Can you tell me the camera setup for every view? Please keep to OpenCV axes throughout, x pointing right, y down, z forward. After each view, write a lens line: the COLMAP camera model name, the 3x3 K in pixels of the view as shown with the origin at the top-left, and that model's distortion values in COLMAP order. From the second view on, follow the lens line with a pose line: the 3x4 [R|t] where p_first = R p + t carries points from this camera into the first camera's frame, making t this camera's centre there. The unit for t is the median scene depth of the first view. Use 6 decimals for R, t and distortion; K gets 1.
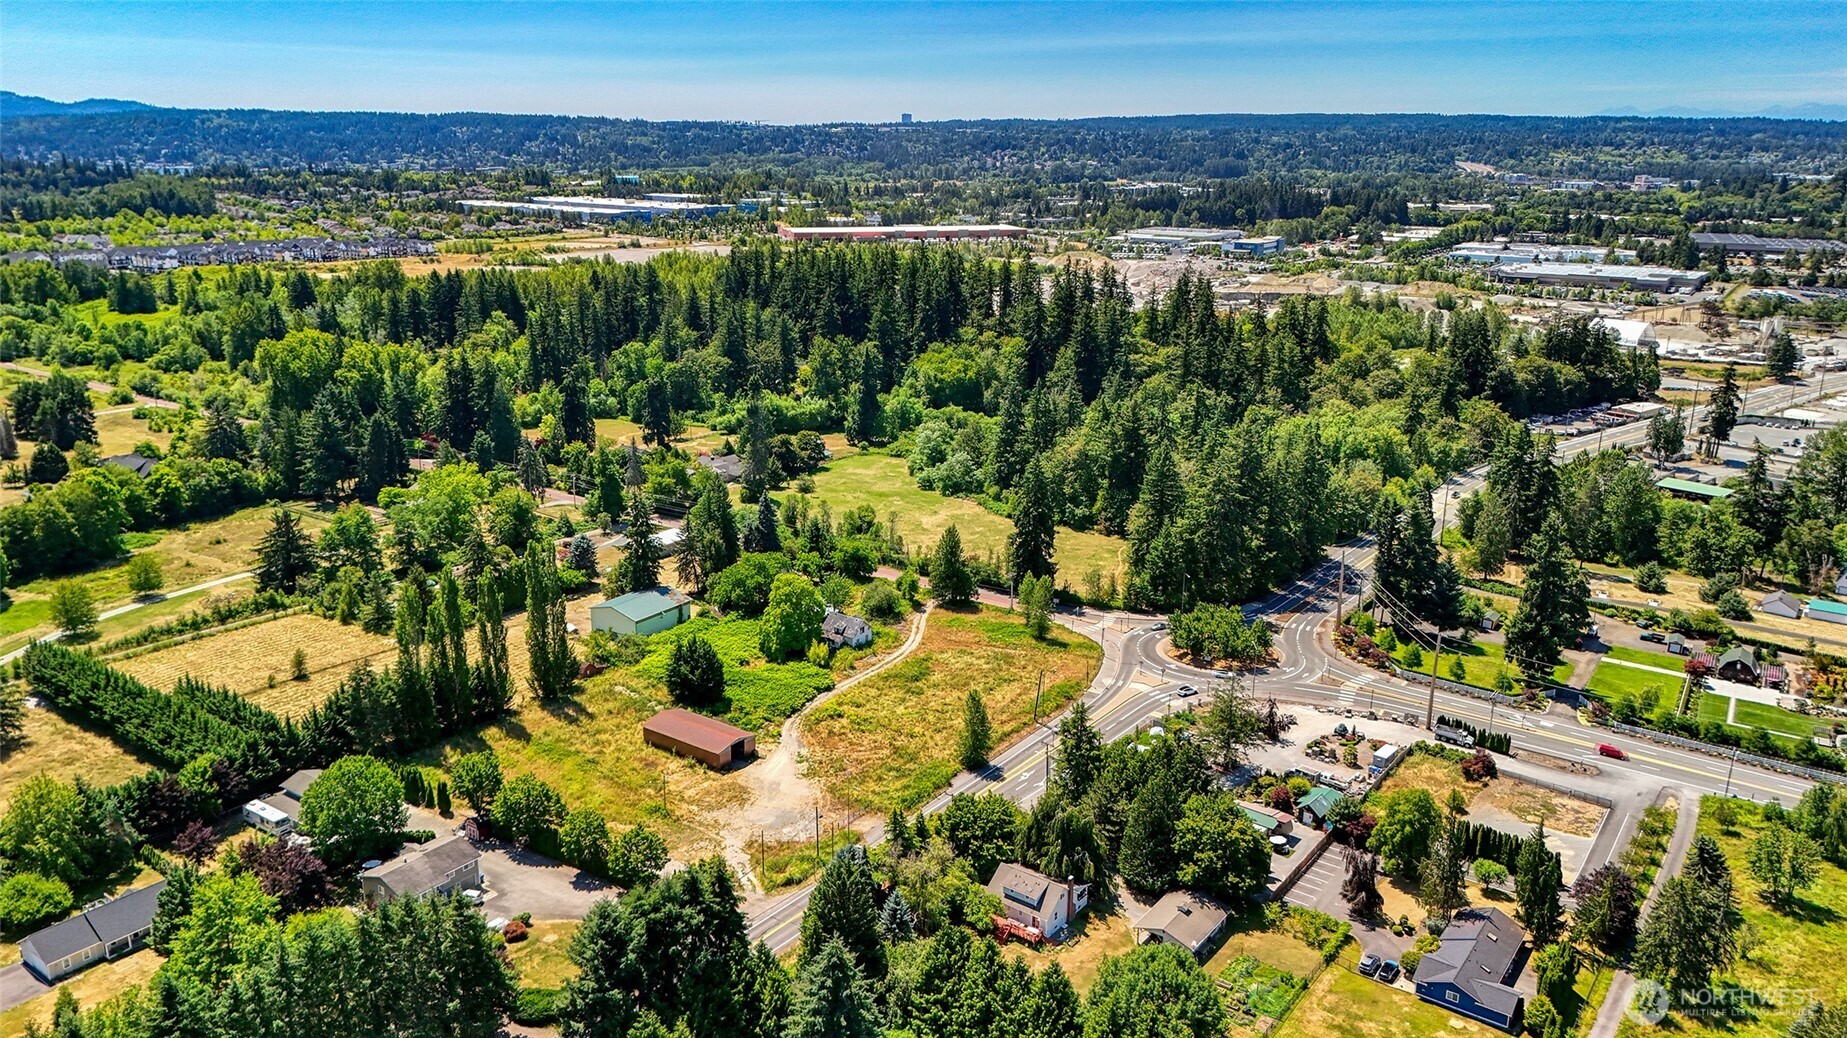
lens RADIAL K [[1357.5, 0, 926.5], [0, 1357.5, 511.9], [0, 0, 1]] dist [0.080901, -0.085670]
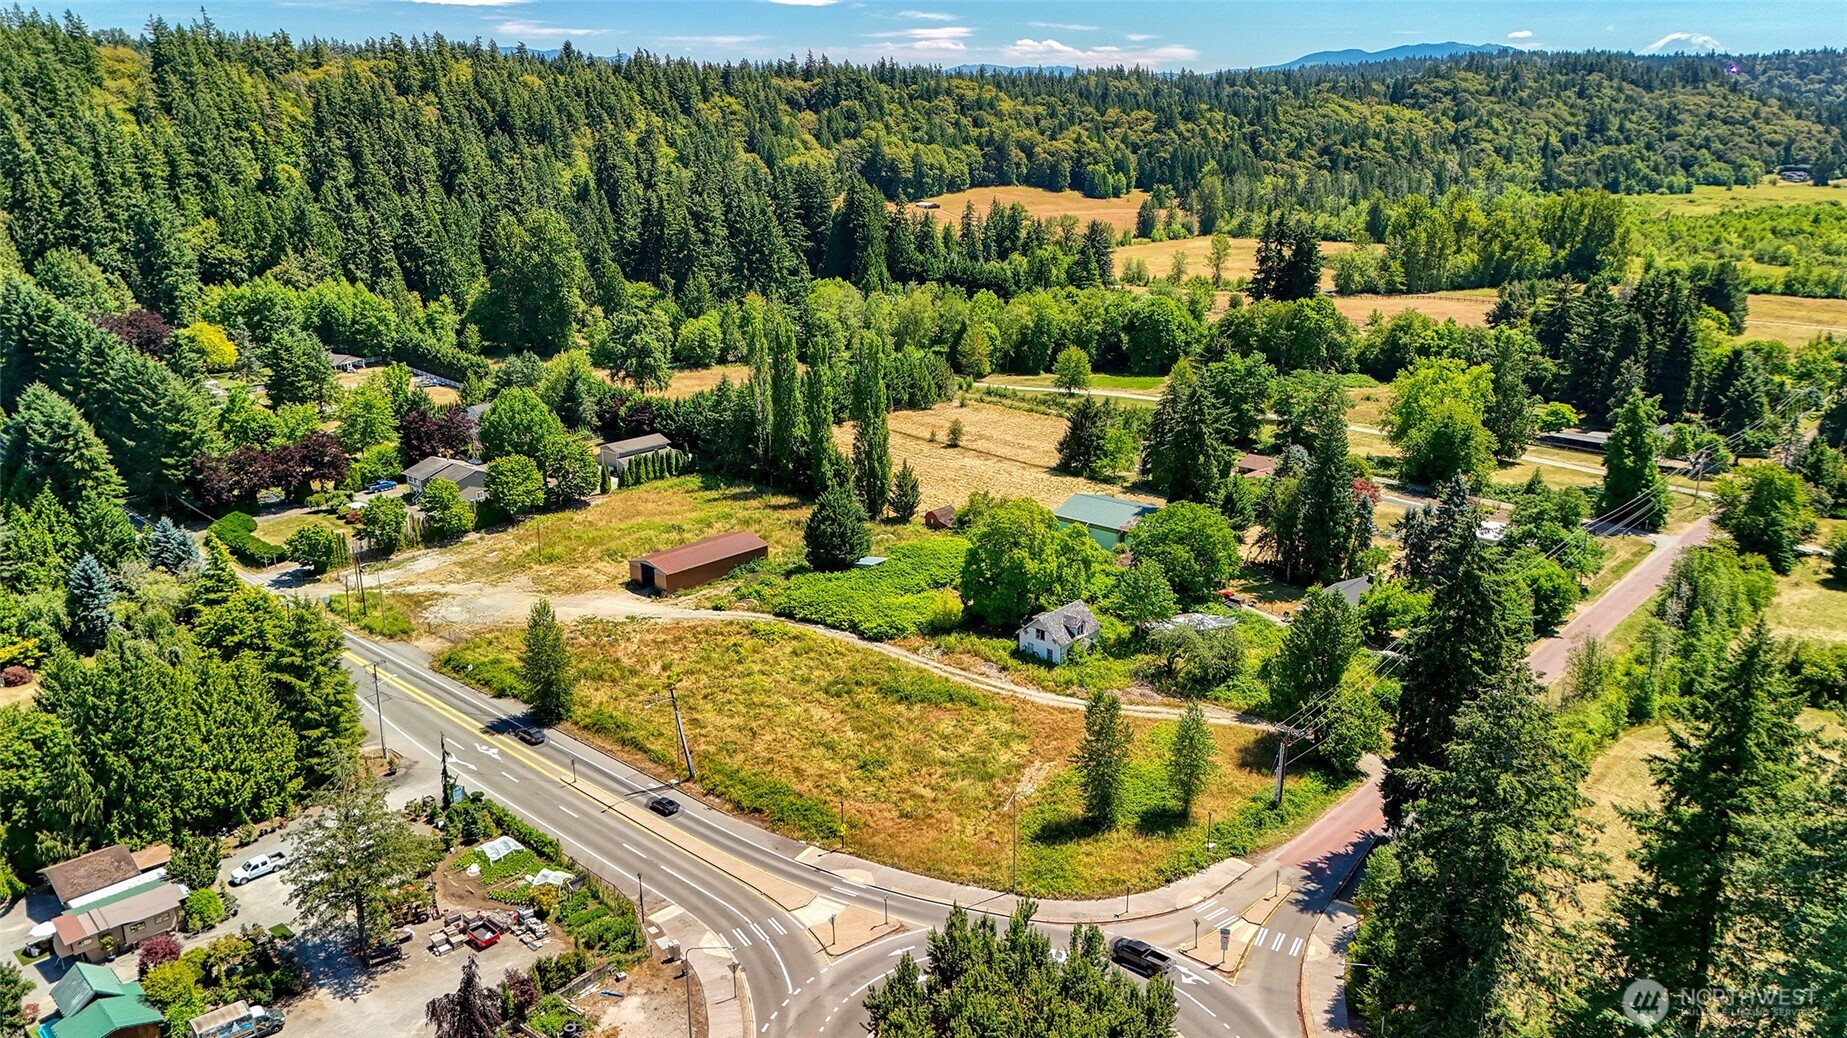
lens RADIAL K [[1357.5, 0, 926.5], [0, 1357.5, 511.9], [0, 0, 1]] dist [0.080901, -0.085670]
pose [[-0.109024, 0.274852, -0.955285, 0.485638], [-0.269931, 0.916717, 0.294562, -0.117638], [0.956688, 0.289975, -0.025753, 0.906145]]
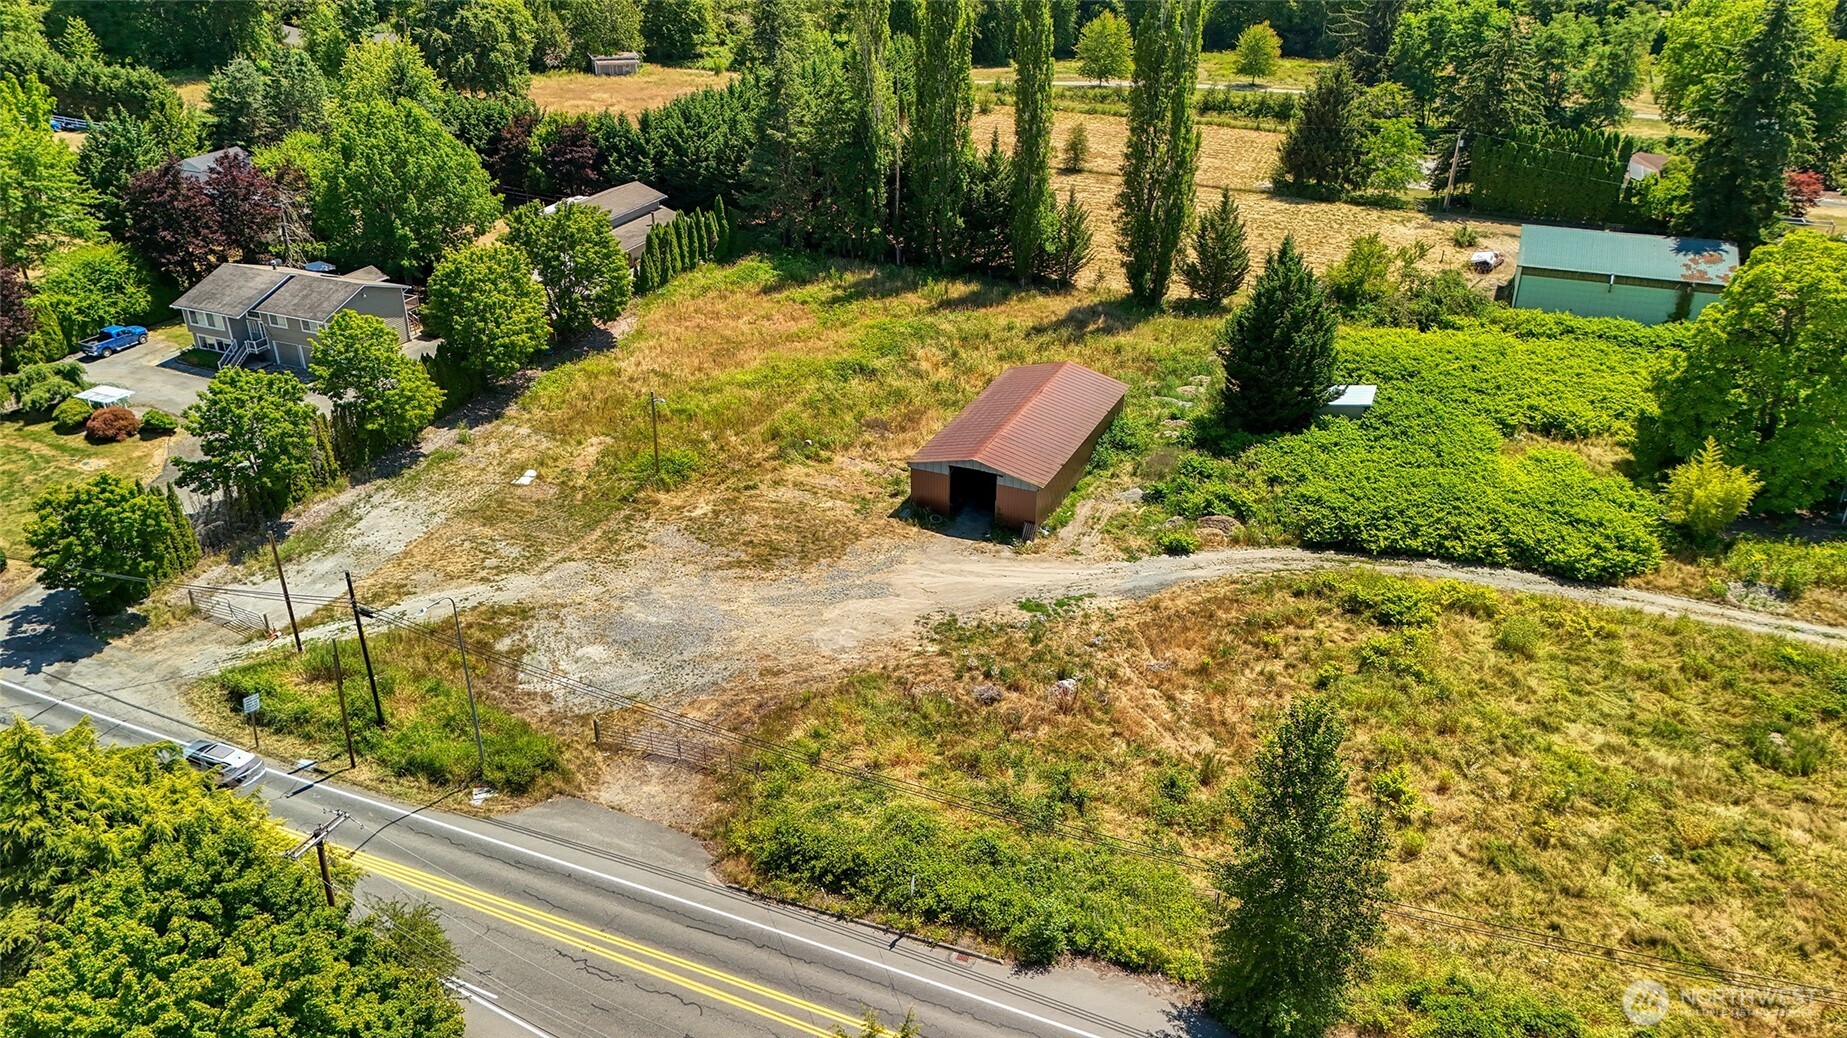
lens RADIAL K [[1361.8, 0, 922.4], [0, 1361.8, 512.4], [0, 0, 1]] dist [0.072155, -0.072379]
pose [[0.216999, 0.434620, -0.874081, 0.140956], [-0.265119, 0.888000, 0.375723, 0.035111], [0.939480, 0.150204, 0.307921, 0.675509]]
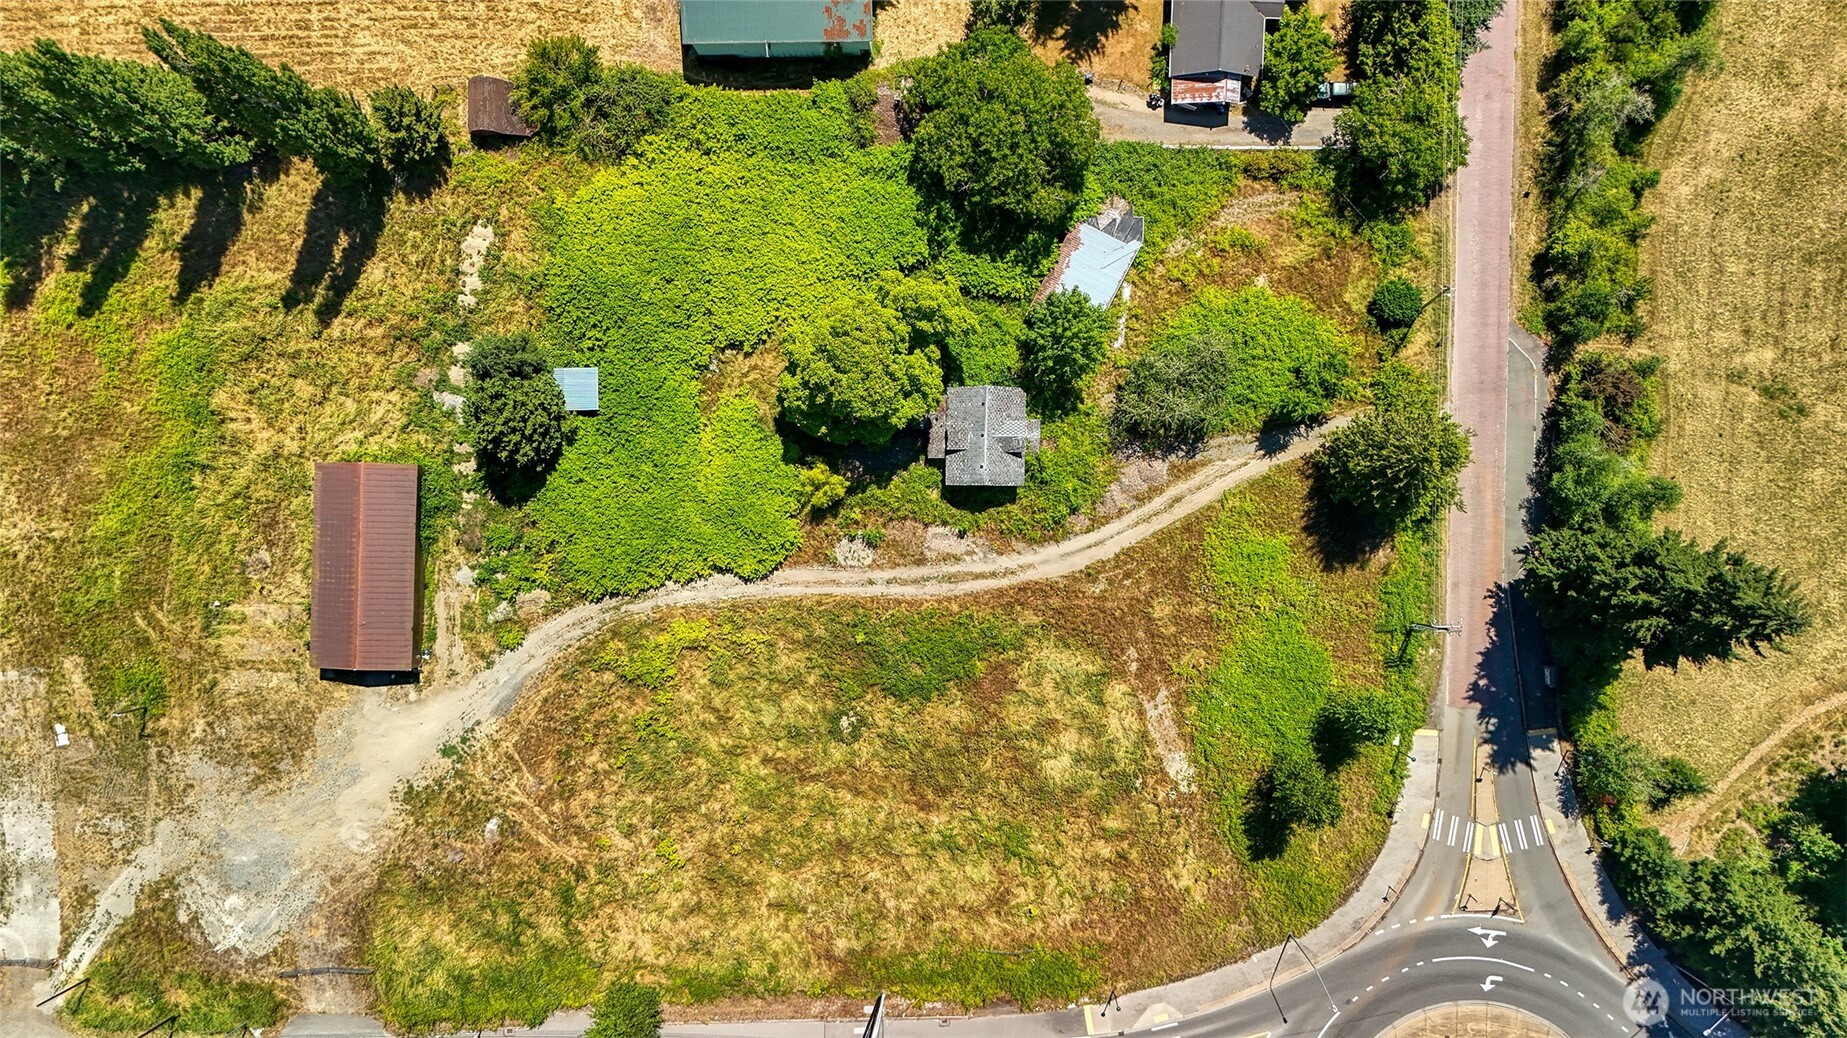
lens RADIAL K [[1361.8, 0, 922.4], [0, 1361.8, 512.4], [0, 0, 1]] dist [0.072155, -0.072379]
pose [[0.572138, 0.819688, -0.027740, -0.036669], [-0.182219, 0.160020, 0.970149, -0.310411], [0.799659, -0.550005, 0.240916, 0.832671]]
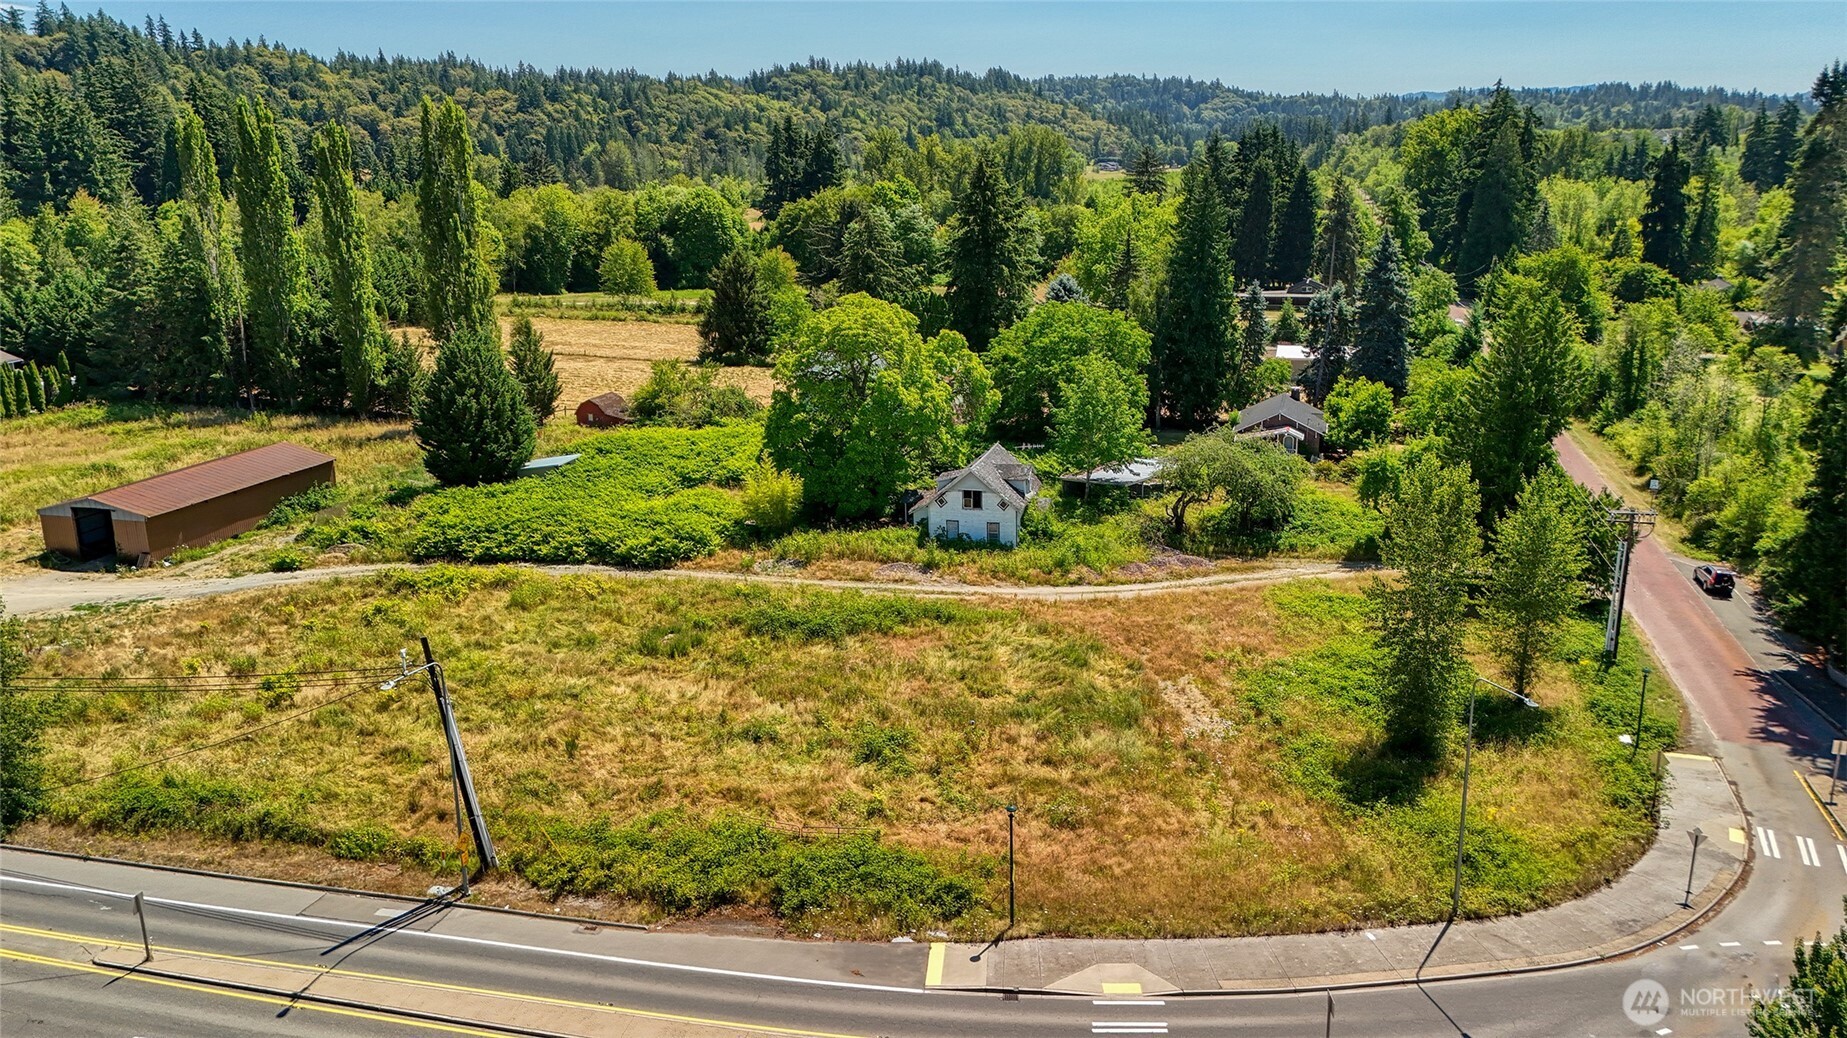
lens RADIAL K [[1410.4, 0, 946.3], [0, 1410.4, 514.6], [0, 0, 1]] dist [0.069959, -0.066657]
pose [[0.367009, 0.223711, -0.902916, 0.251956], [-0.238095, 0.960908, 0.141301, 0.041076], [0.899230, 0.163121, 0.405927, 0.812754]]
